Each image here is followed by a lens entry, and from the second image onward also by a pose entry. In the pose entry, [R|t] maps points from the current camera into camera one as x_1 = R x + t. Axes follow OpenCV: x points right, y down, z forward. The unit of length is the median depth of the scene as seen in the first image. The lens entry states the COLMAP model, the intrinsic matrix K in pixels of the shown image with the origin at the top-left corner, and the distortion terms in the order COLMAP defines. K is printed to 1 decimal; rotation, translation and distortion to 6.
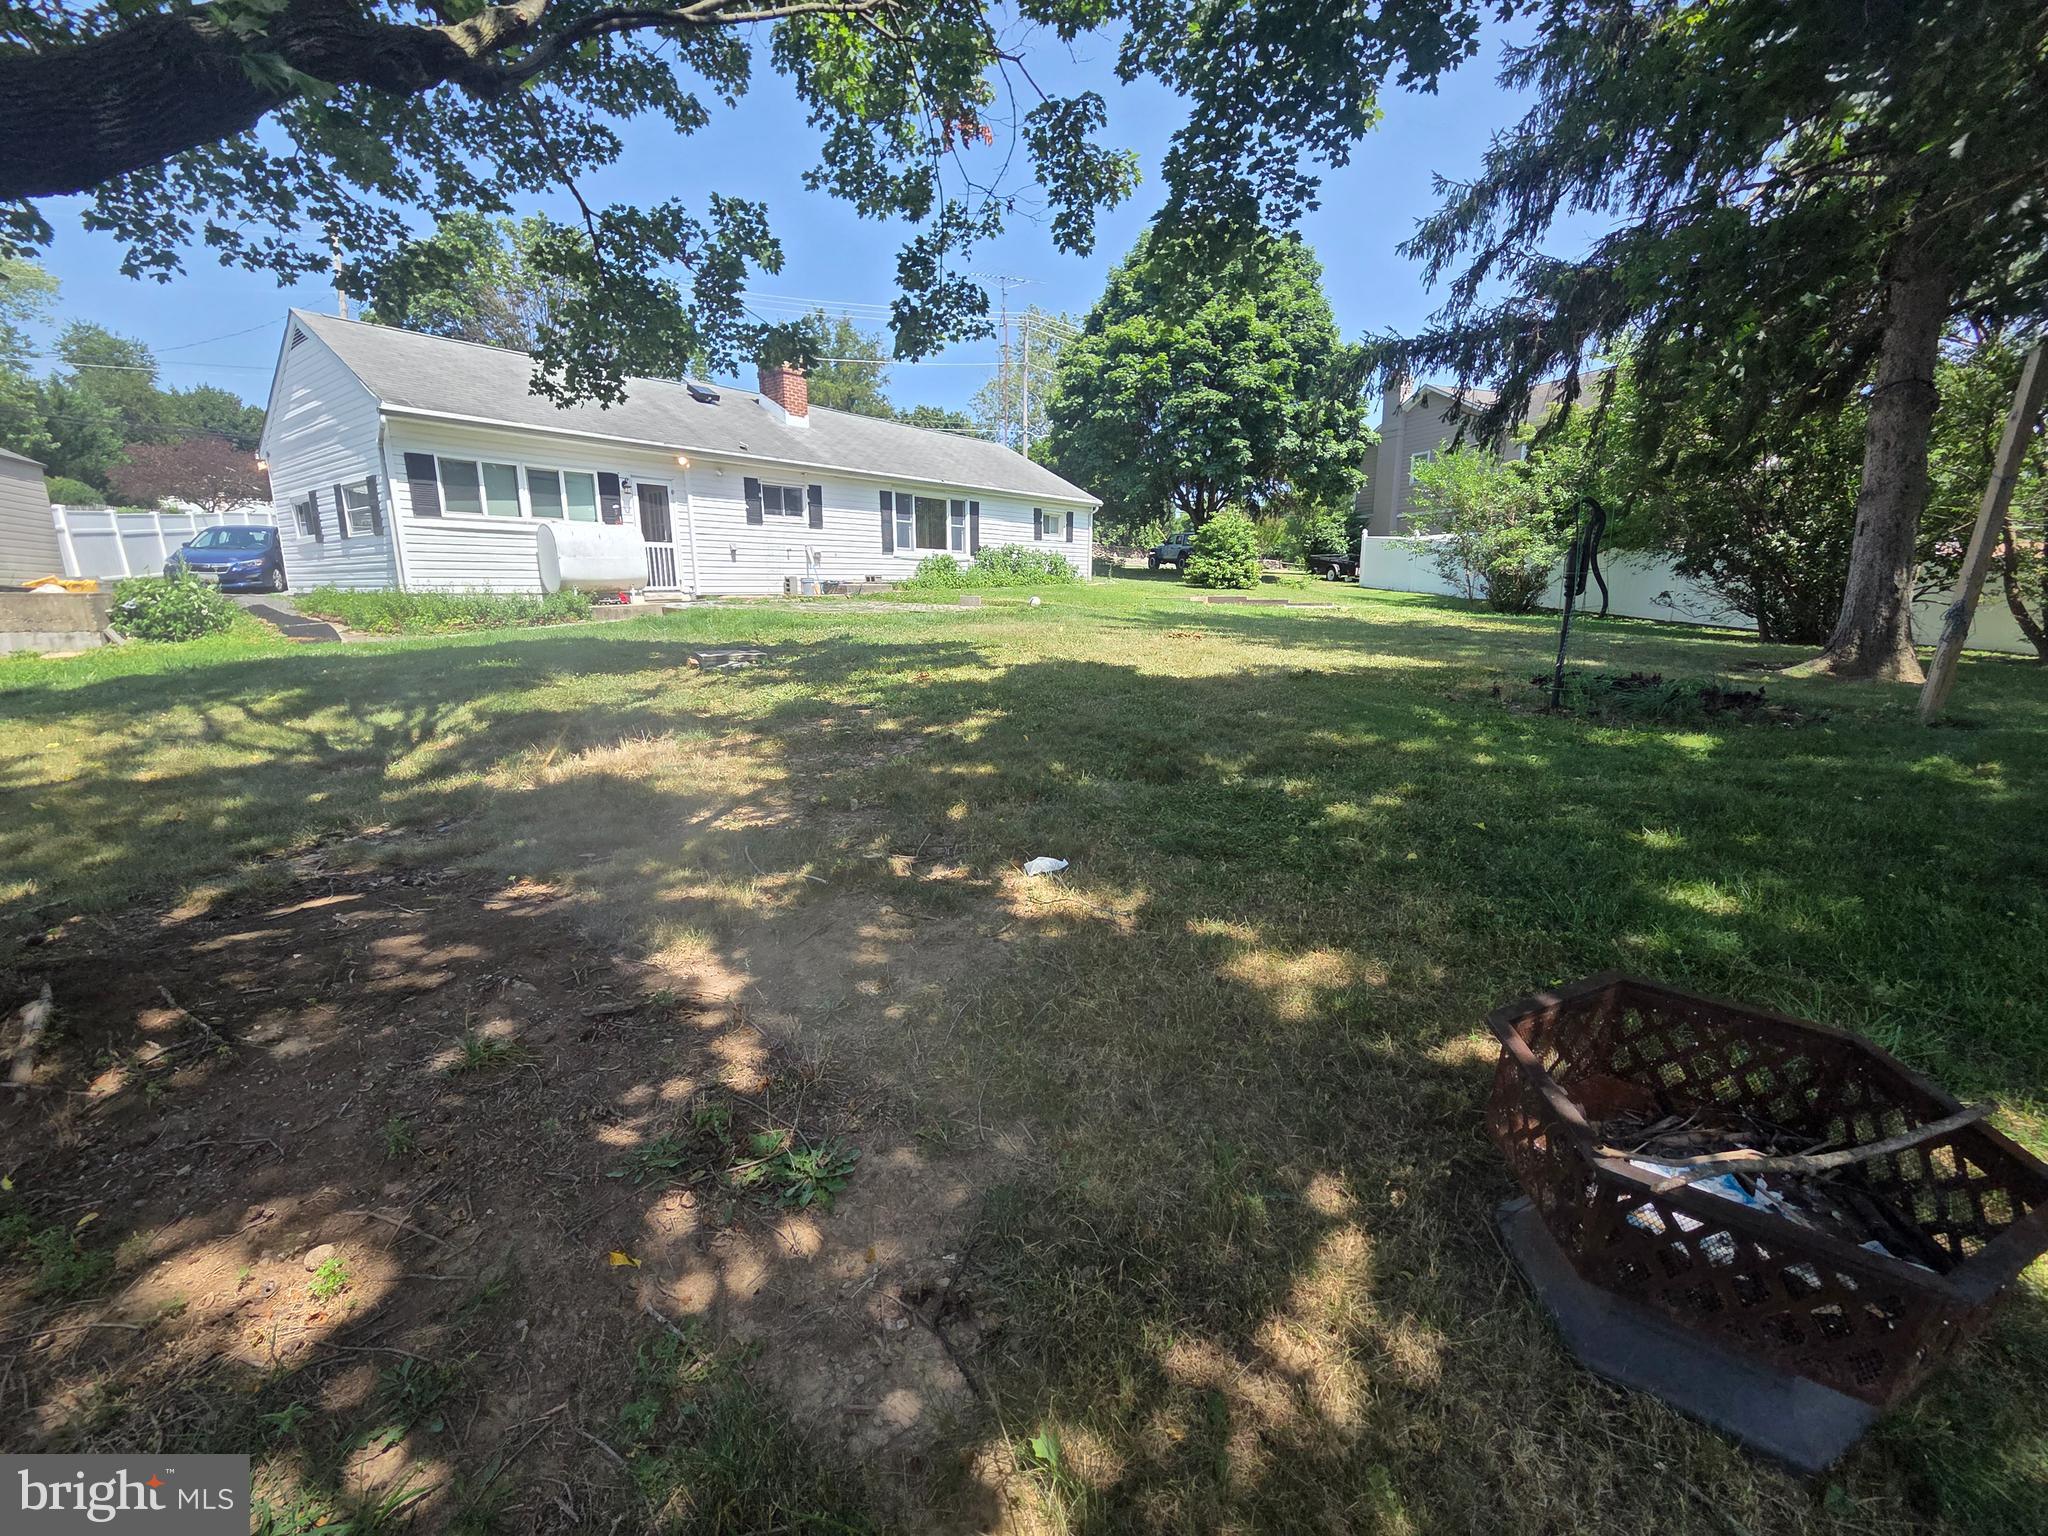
lens RADIAL K [[849.9, 0, 1014.6], [0, 849.9, 767.5], [0, 0, 1]] dist [0.001806, -0.000678]
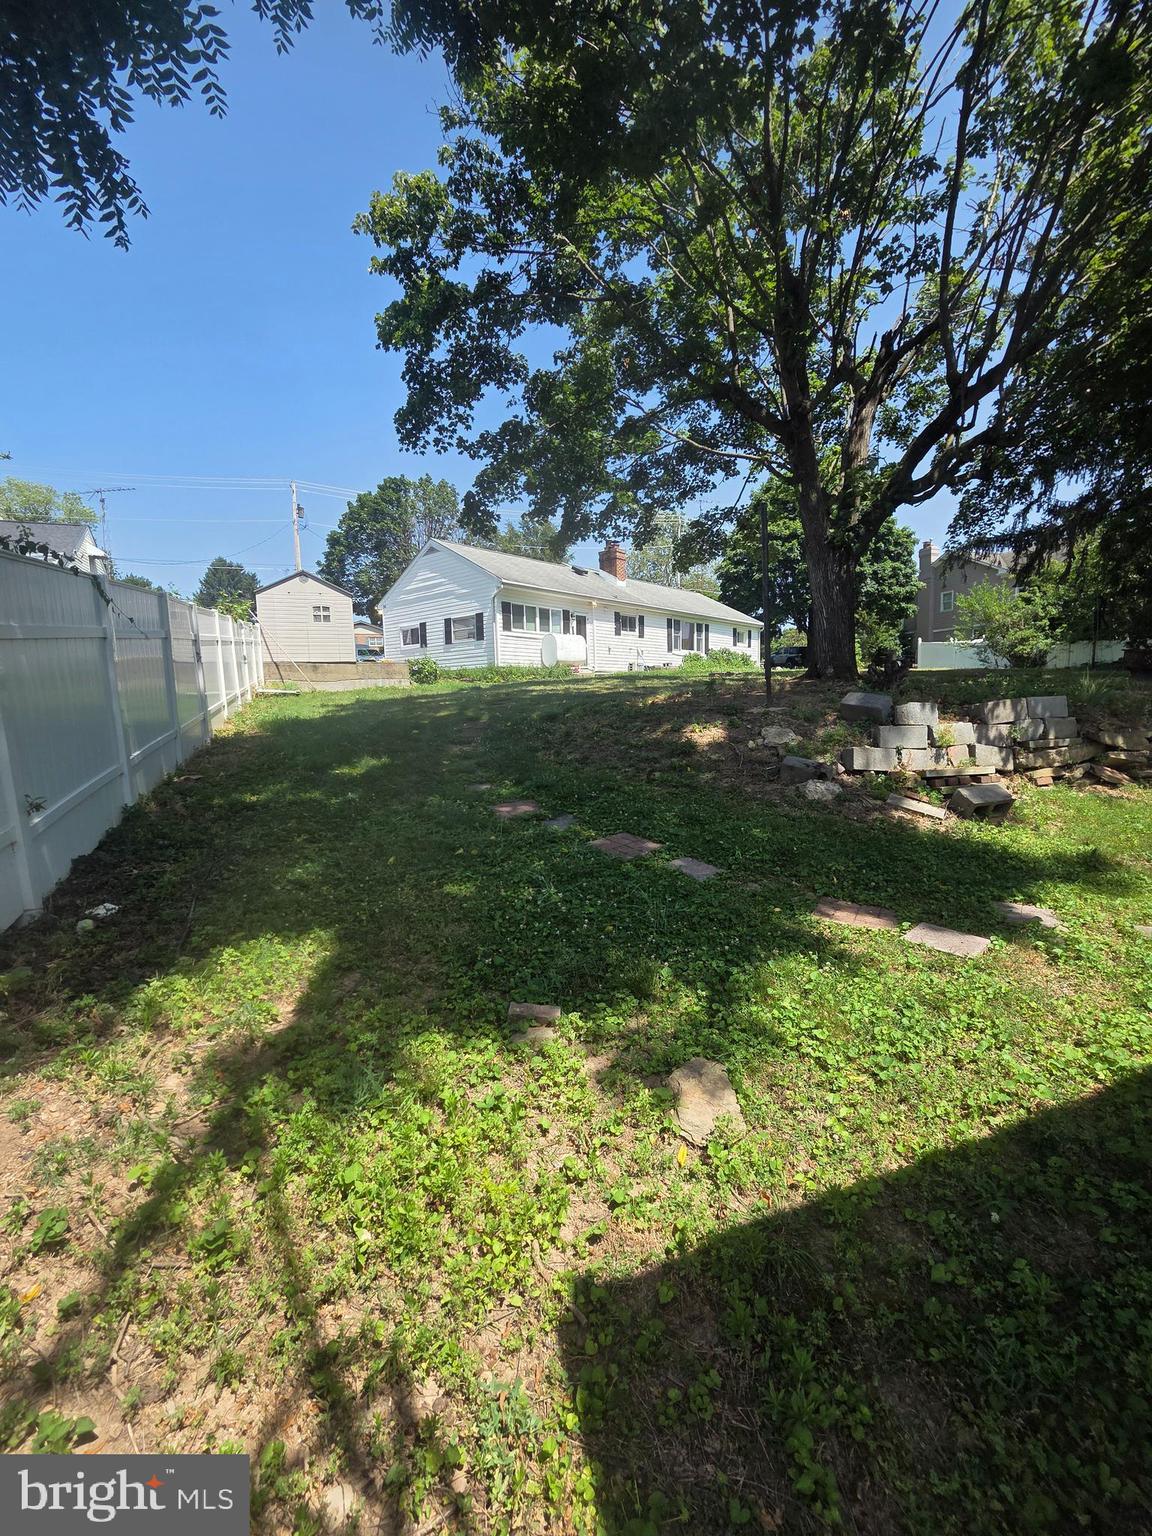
lens RADIAL K [[637.4, 0, 572.2], [0, 637.4, 761.5], [0, 0, 1]] dist [0.001806, -0.000678]
pose [[0.998360, -0.013580, -0.055609, -0.304378], [0.007207, 0.993543, -0.113227, 0.143534], [0.056788, 0.112640, 0.992012, -0.361934]]
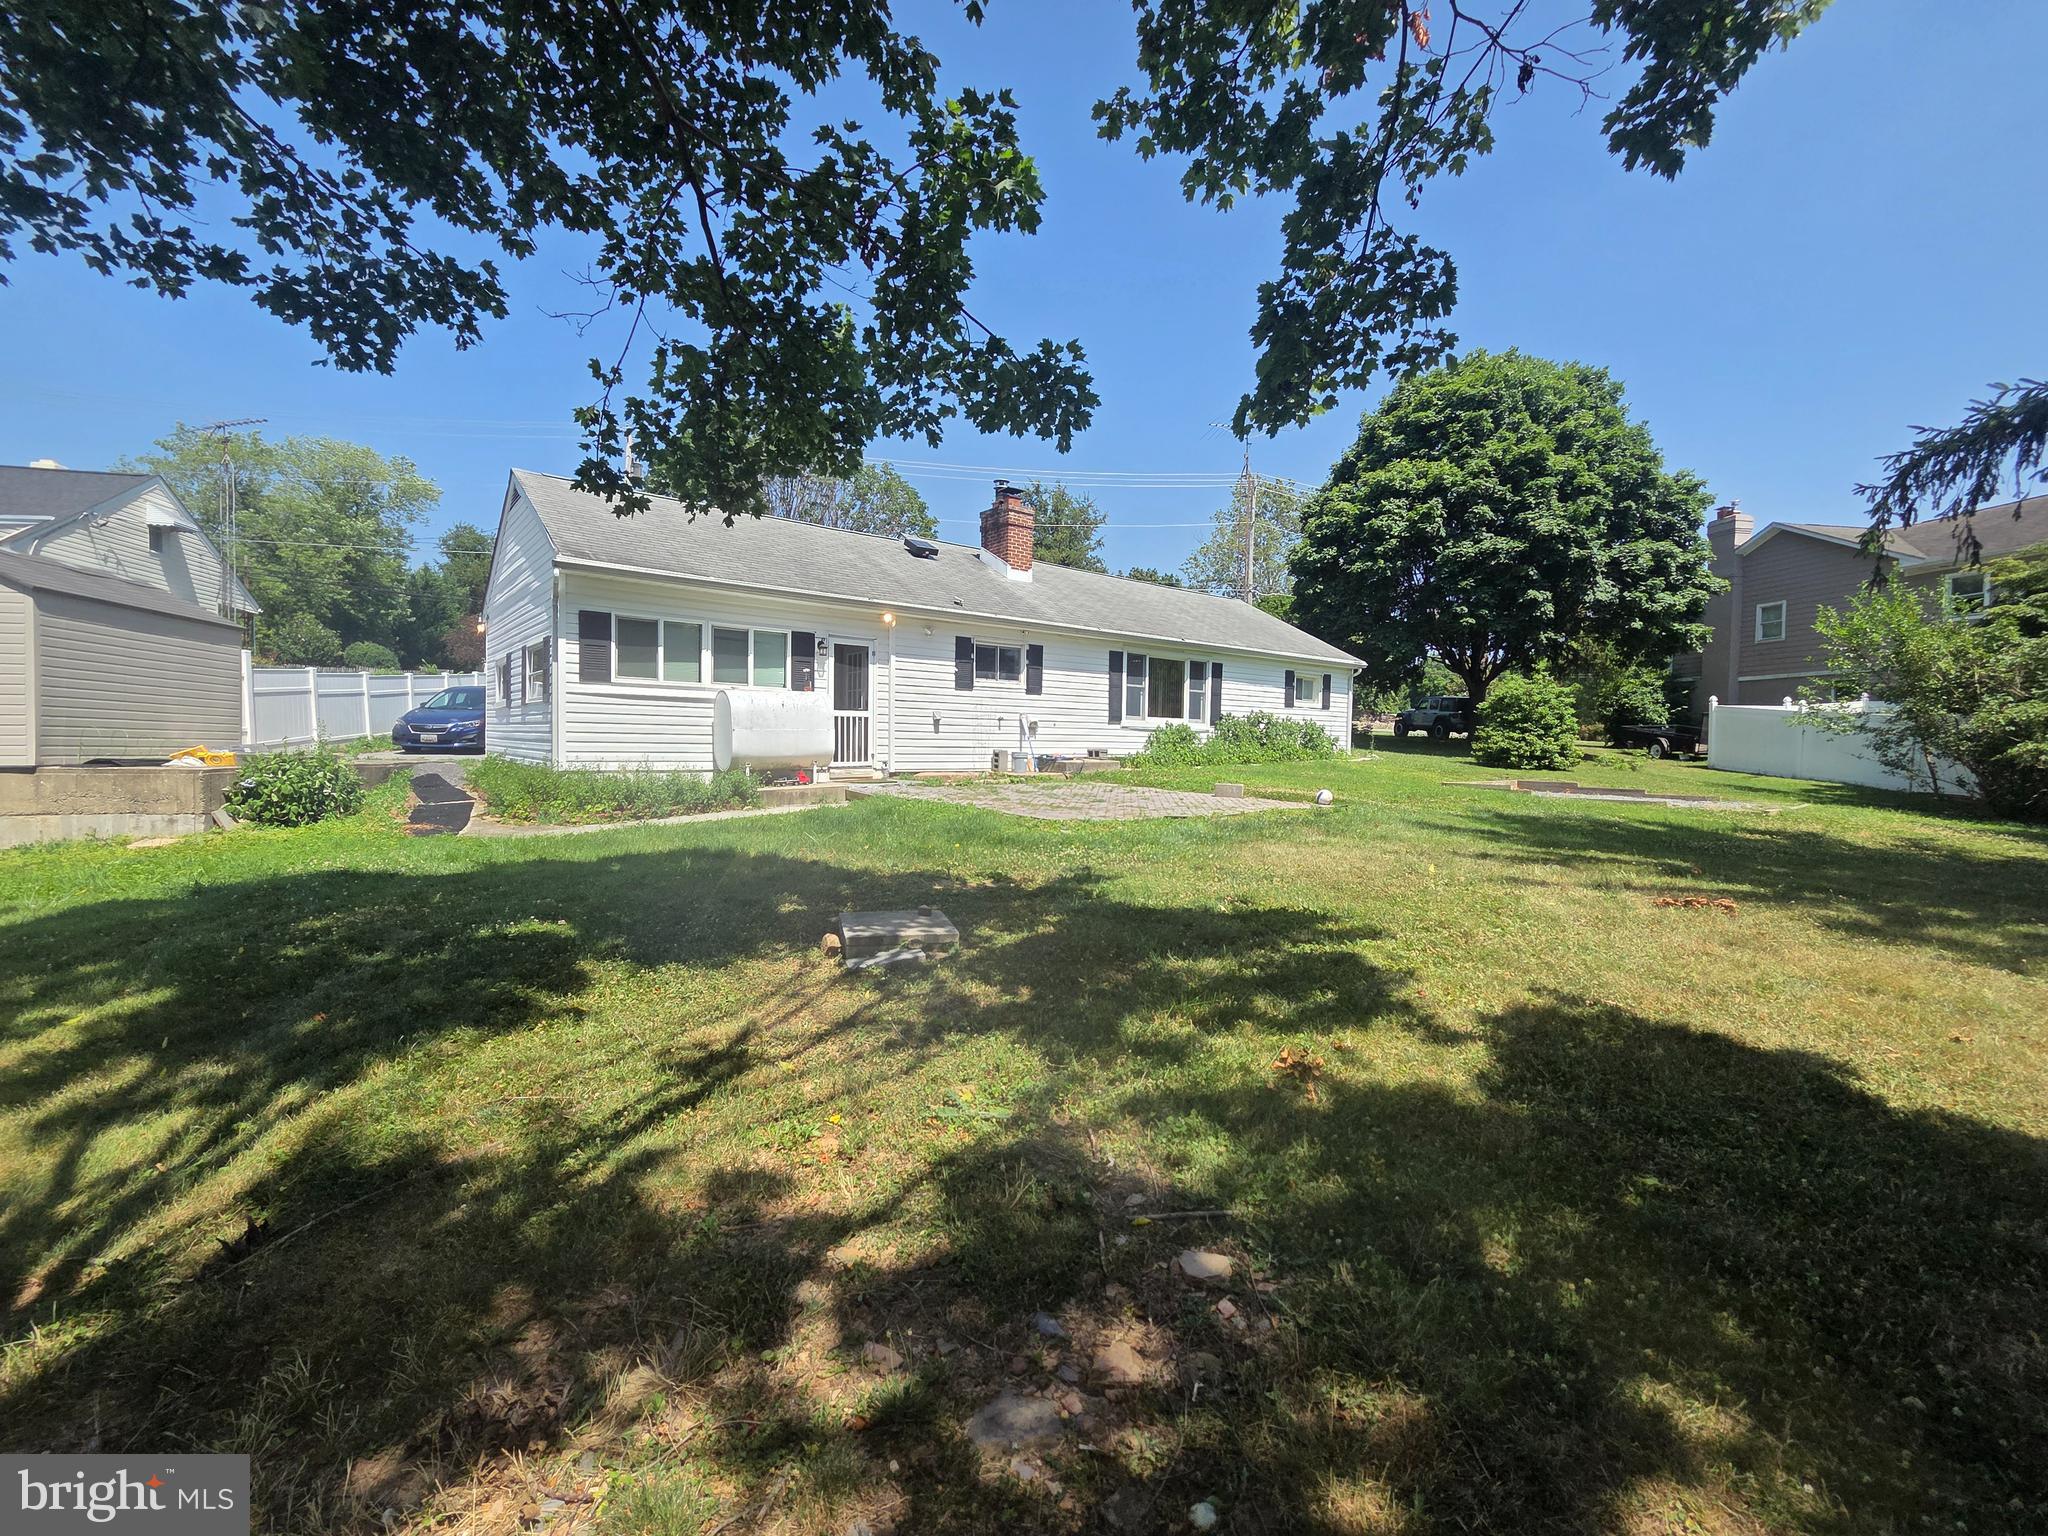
lens RADIAL K [[848.3, 0, 1019.7], [0, 848.3, 775.8], [0, 0, 1]] dist [0.001893, 0.000204]
pose [[0.974382, 0.030351, -0.222840, -0.055936], [-0.067094, 0.984961, -0.159219, -0.065206], [0.214656, 0.170091, 0.961765, 0.197154]]
